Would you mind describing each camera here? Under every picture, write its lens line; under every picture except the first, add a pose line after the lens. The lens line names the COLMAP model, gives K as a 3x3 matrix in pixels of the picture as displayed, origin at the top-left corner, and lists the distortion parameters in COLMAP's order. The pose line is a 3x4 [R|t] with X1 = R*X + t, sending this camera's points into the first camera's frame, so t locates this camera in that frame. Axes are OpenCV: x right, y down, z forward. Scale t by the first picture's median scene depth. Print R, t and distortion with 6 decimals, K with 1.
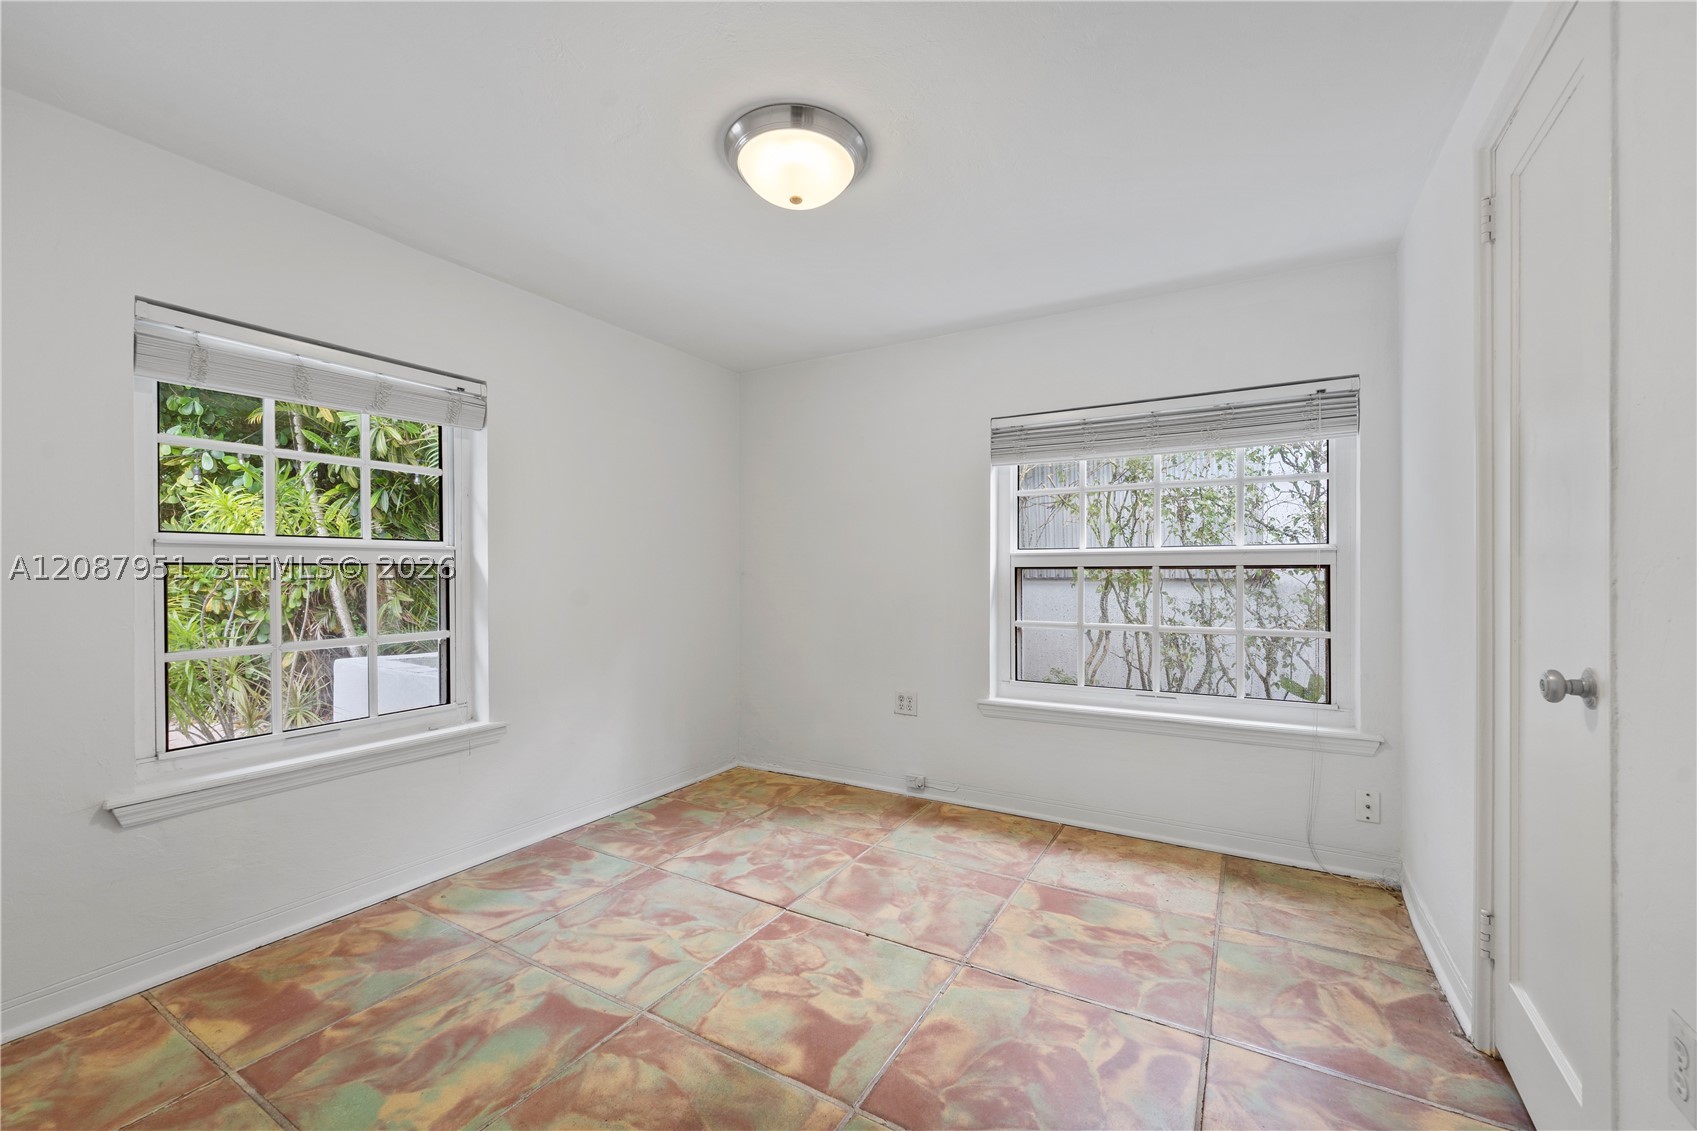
lens RADIAL K [[691.8, 0, 843.4], [0, 691.8, 575.4], [0, 0, 1]] dist [0.000479, -0.000253]
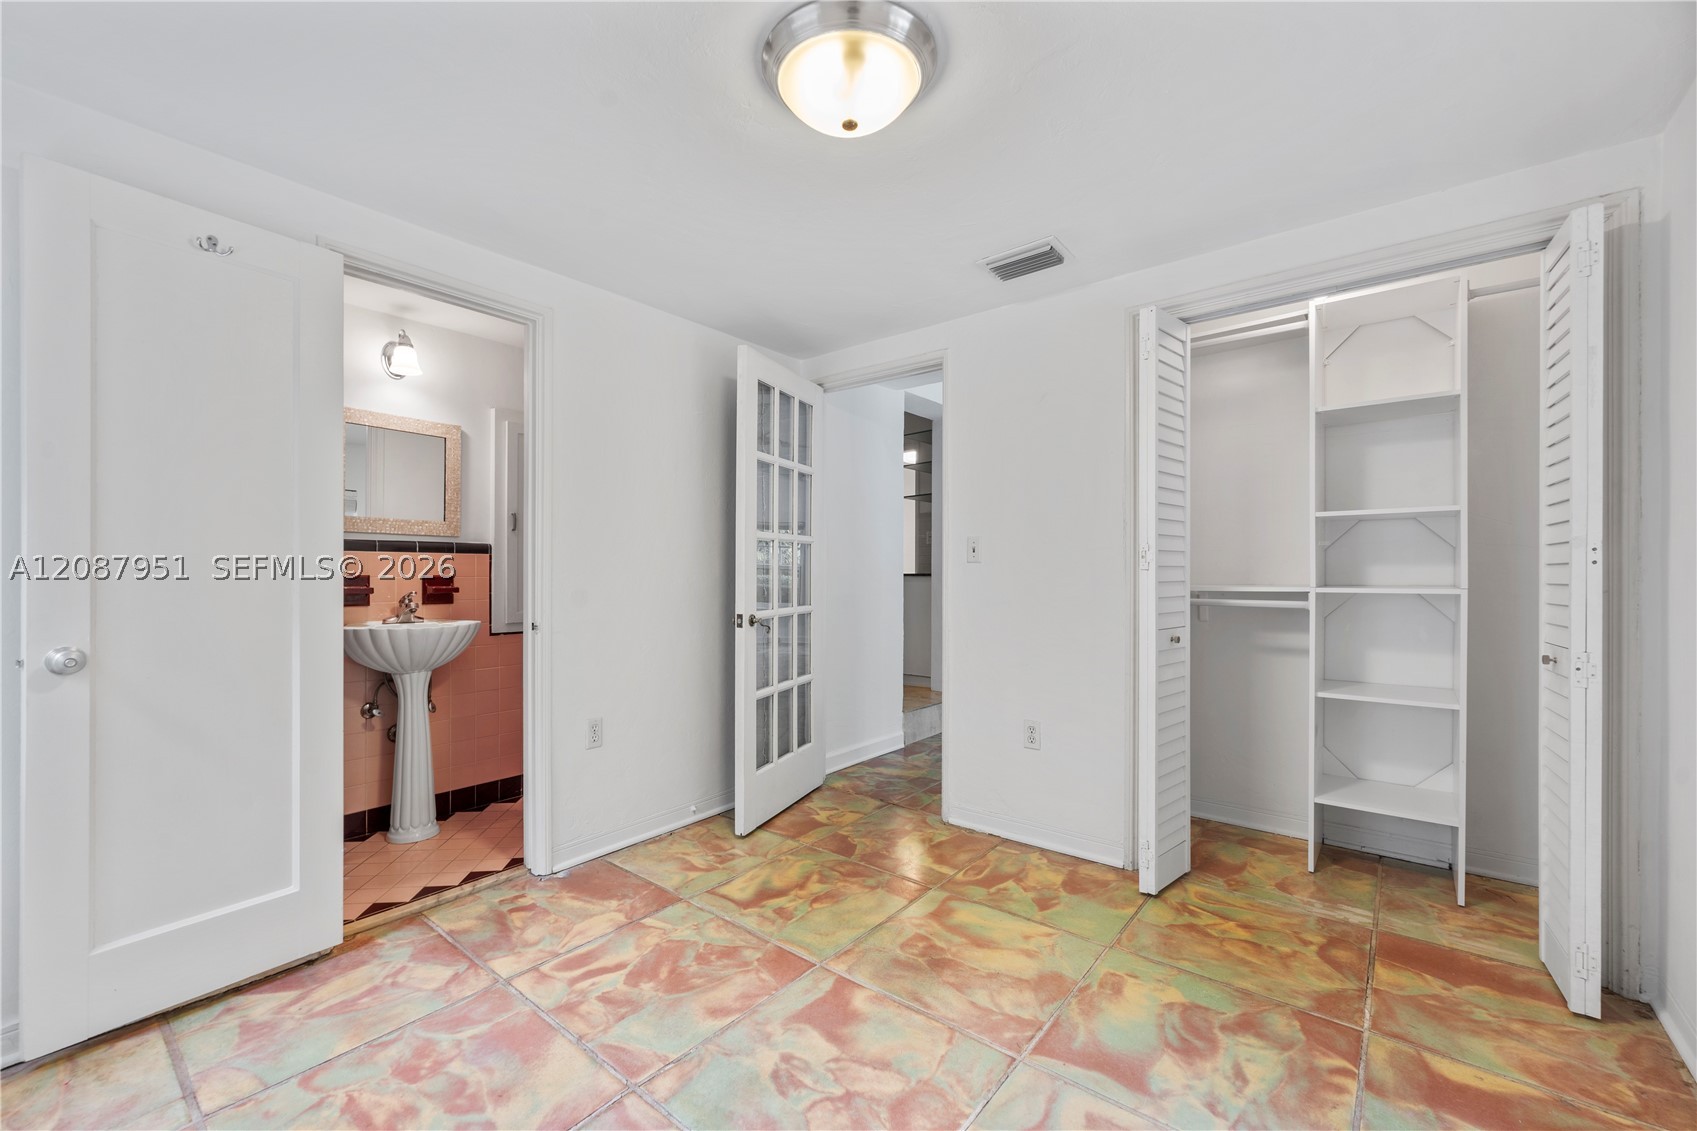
lens RADIAL K [[691.8, 0, 843.4], [0, 691.8, 575.4], [0, 0, 1]] dist [0.000479, -0.000253]
pose [[-0.988660, 0.000787, 0.150172, -0.200610], [0.001734, 0.999979, 0.006178, -0.015662], [-0.150164, 0.006369, -0.988641, 1.982303]]
